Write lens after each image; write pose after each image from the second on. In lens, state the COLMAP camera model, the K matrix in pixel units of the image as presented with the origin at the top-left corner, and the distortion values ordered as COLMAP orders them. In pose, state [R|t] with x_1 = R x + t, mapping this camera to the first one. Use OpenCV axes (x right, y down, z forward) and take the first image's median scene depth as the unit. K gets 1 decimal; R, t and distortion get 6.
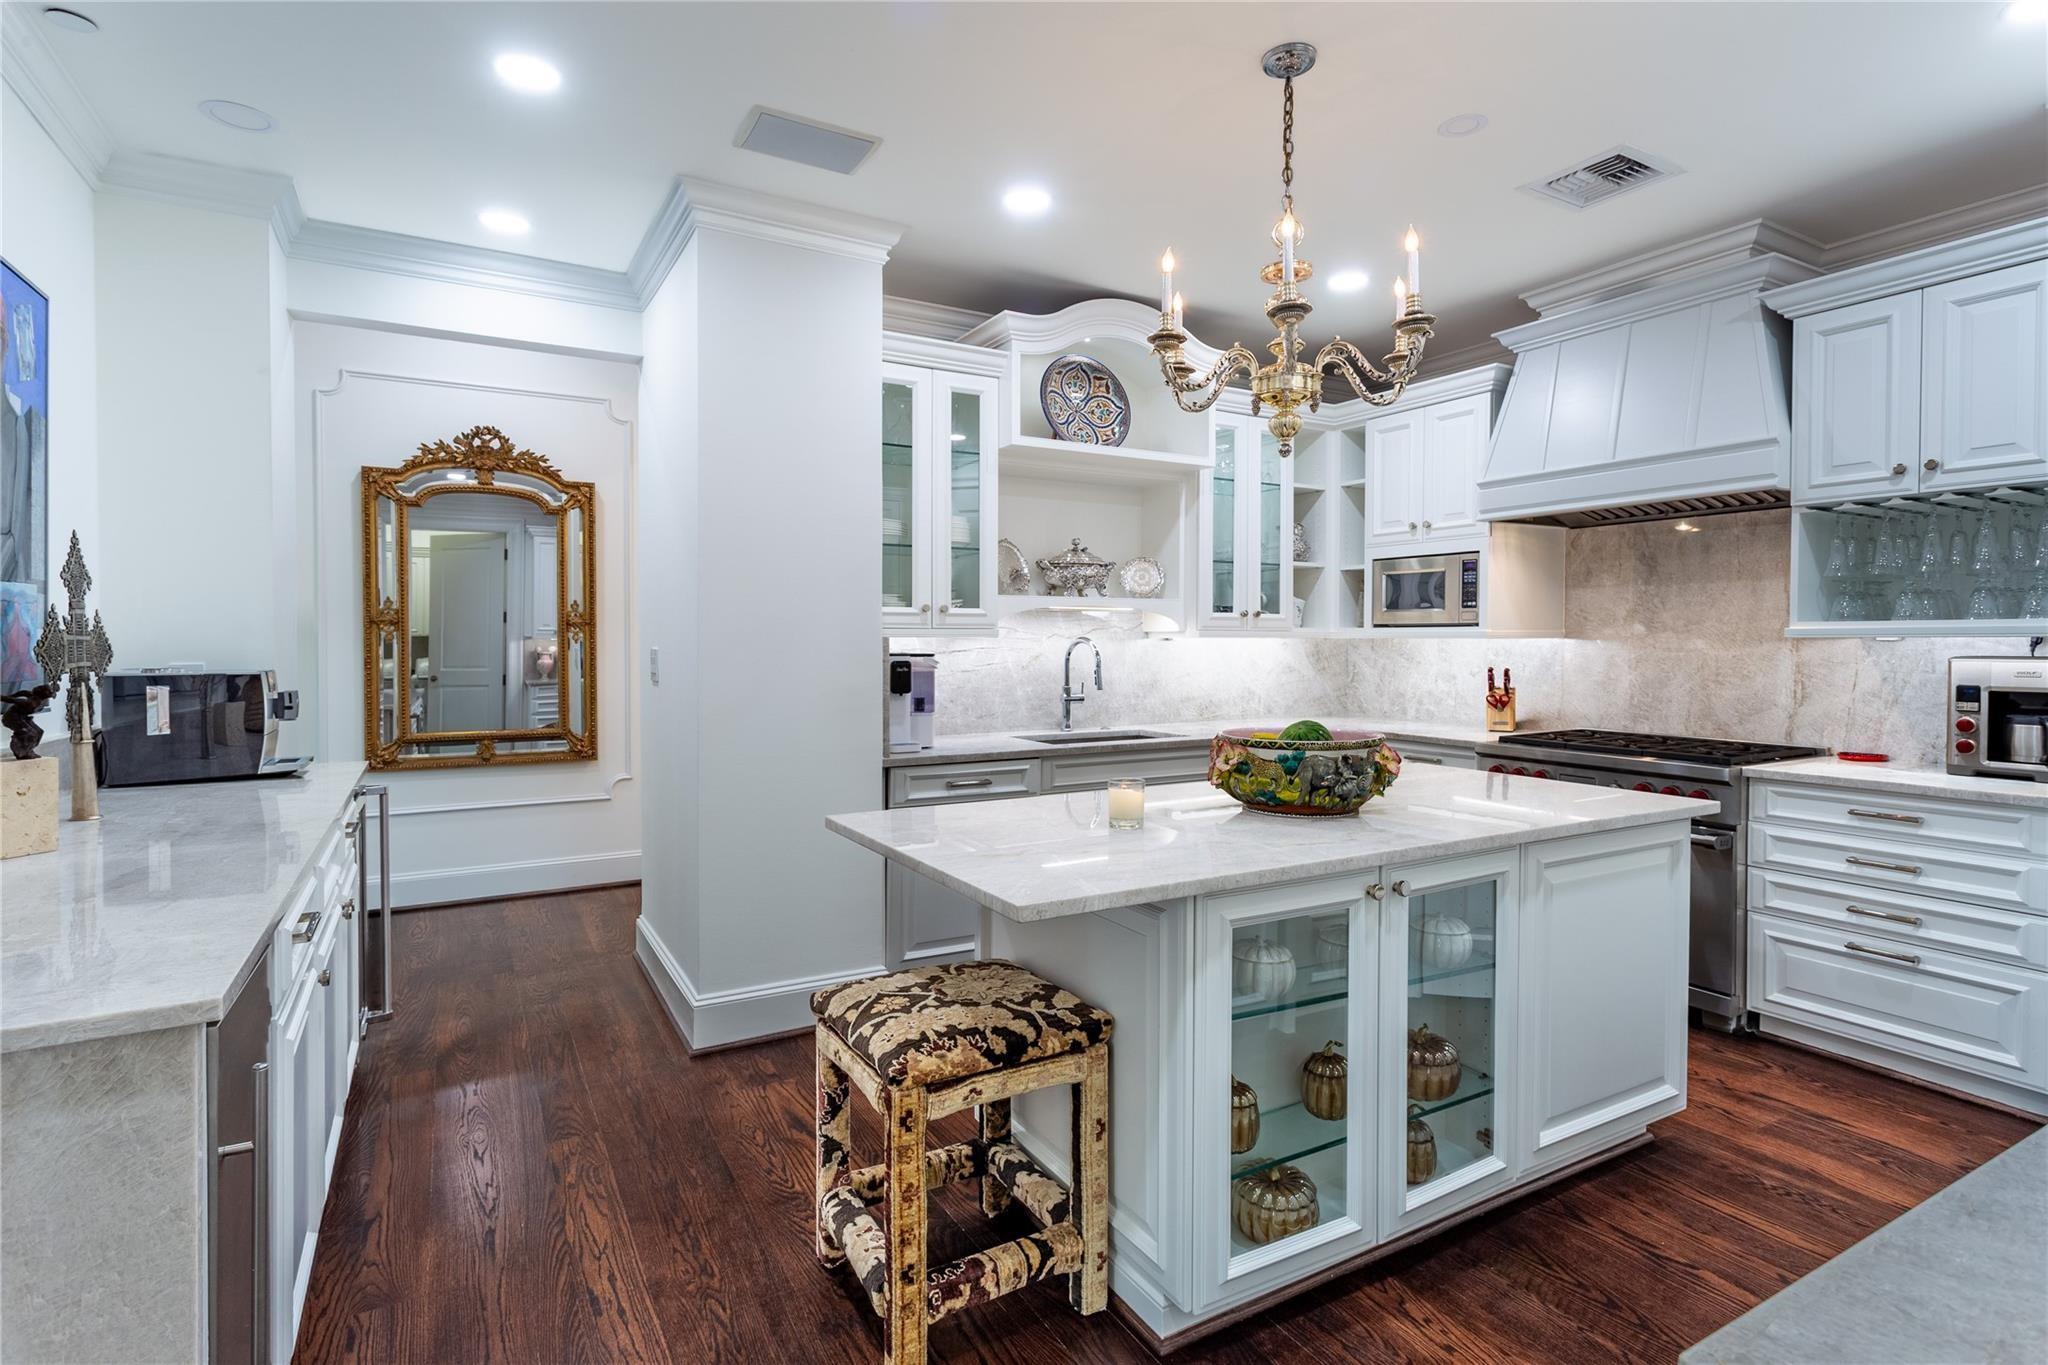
lens RADIAL K [[996.2, 0, 988.0], [0, 996.2, 660.0], [0, 0, 1]] dist [-0.001571, 0.000978]
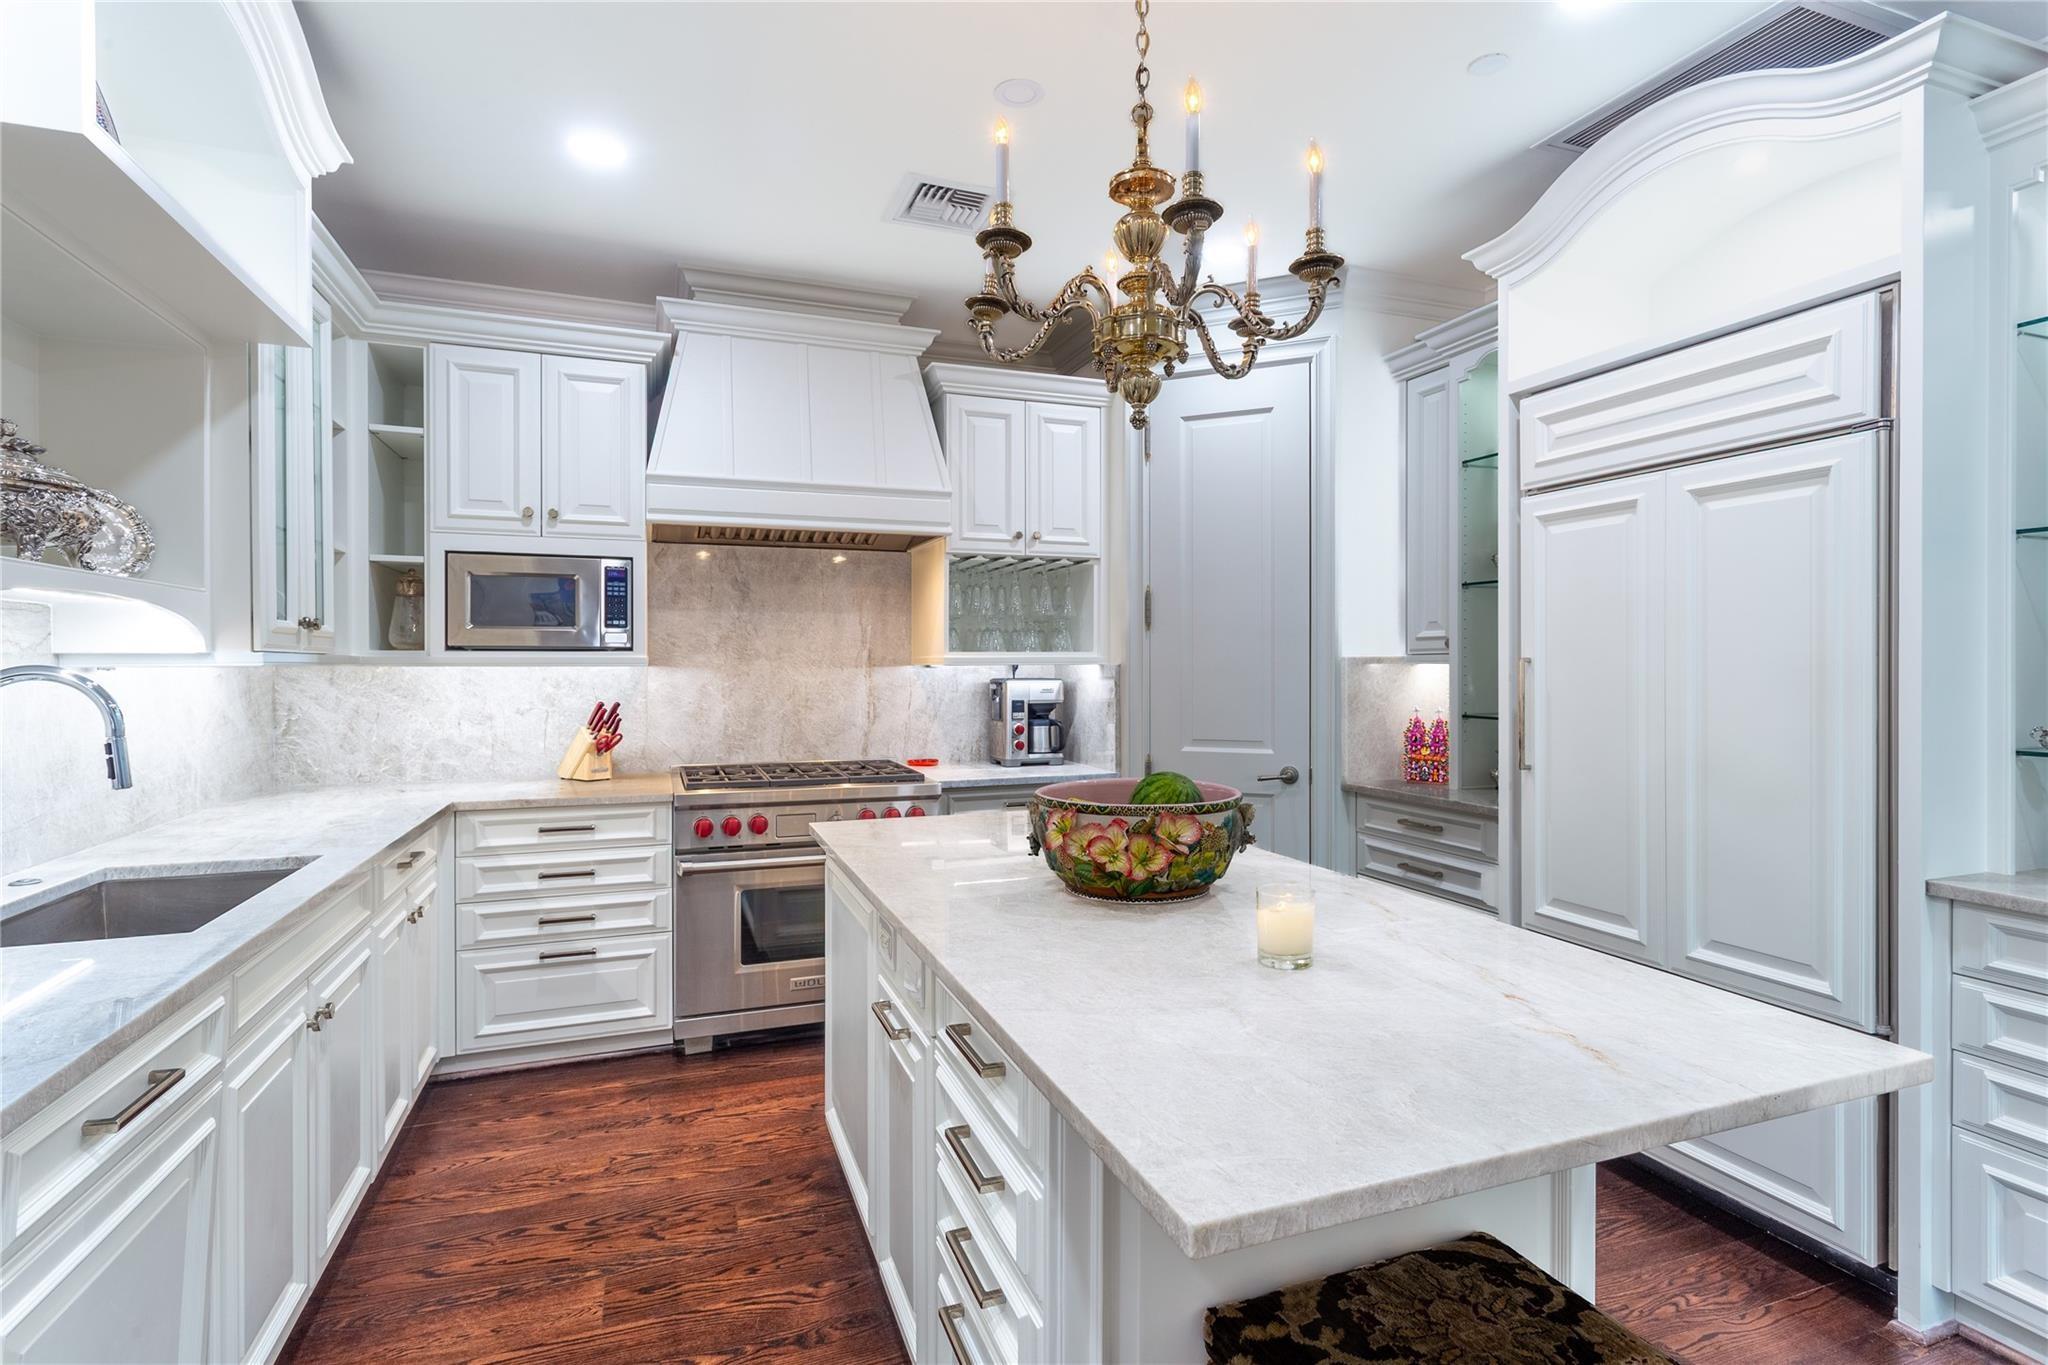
lens RADIAL K [[1038.4, 0, 1034.1], [0, 1038.4, 667.0], [0, 0, 1]] dist [0.044463, 0.000051]
pose [[0.145388, -0.001714, 0.989373, -0.346839], [0.022581, 0.999744, -0.001587, -0.014042], [-0.989117, 0.022572, 0.145389, 0.644039]]
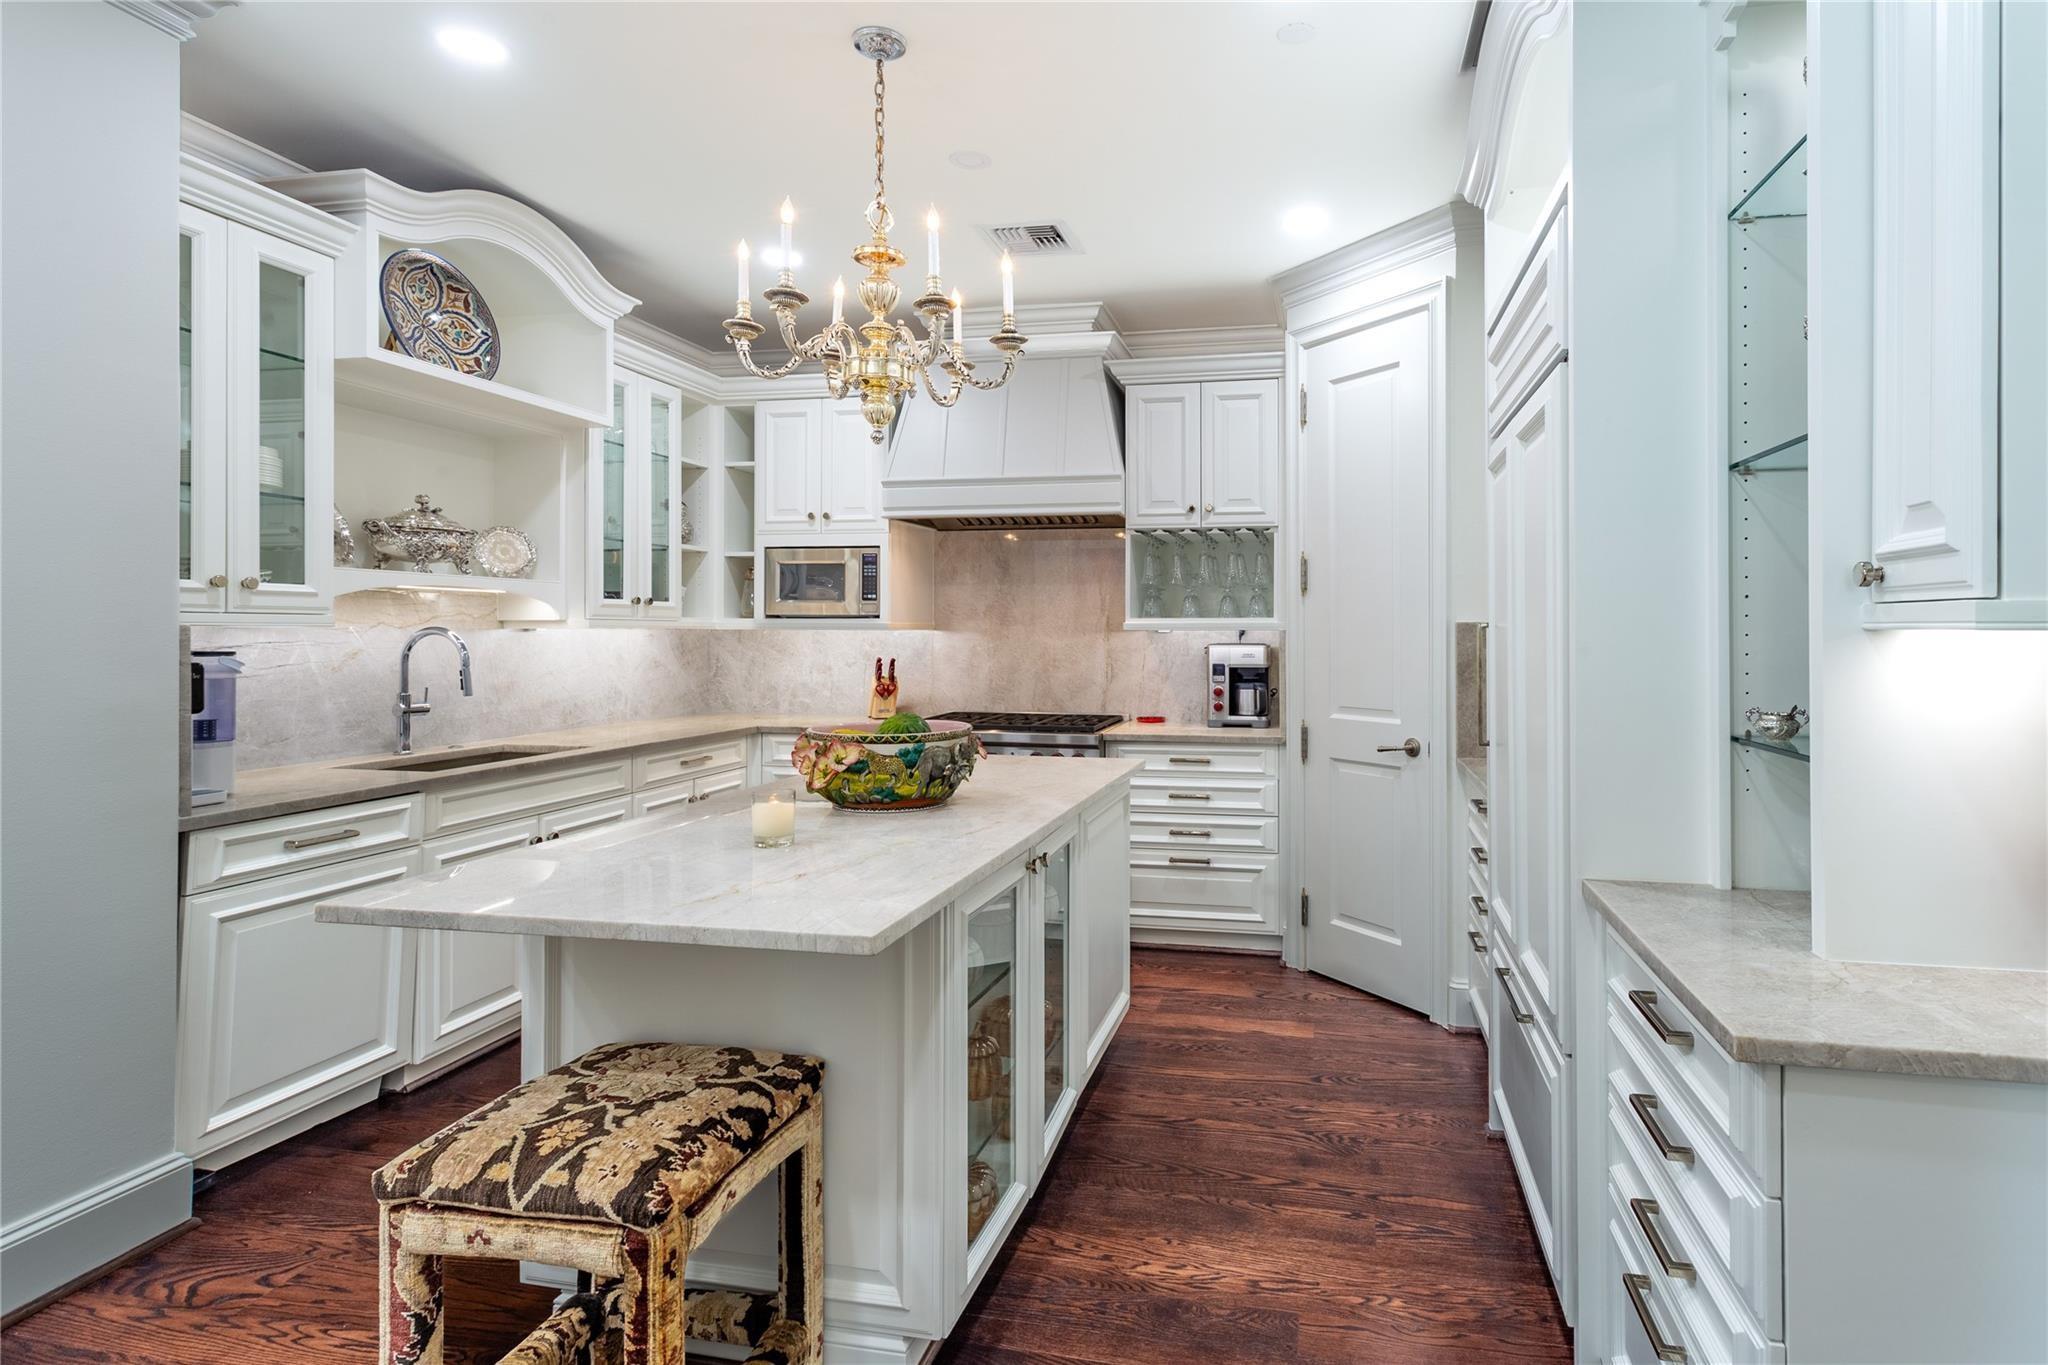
lens RADIAL K [[1072.1, 0, 1138.2], [0, 1072.1, 627.9], [0, 0, 1]] dist [0.003291, 0.001550]
pose [[0.632463, 0.004218, 0.774579, -0.237136], [0.013573, 0.999771, -0.016527, -0.001903], [-0.774472, 0.020966, 0.632261, 0.094749]]
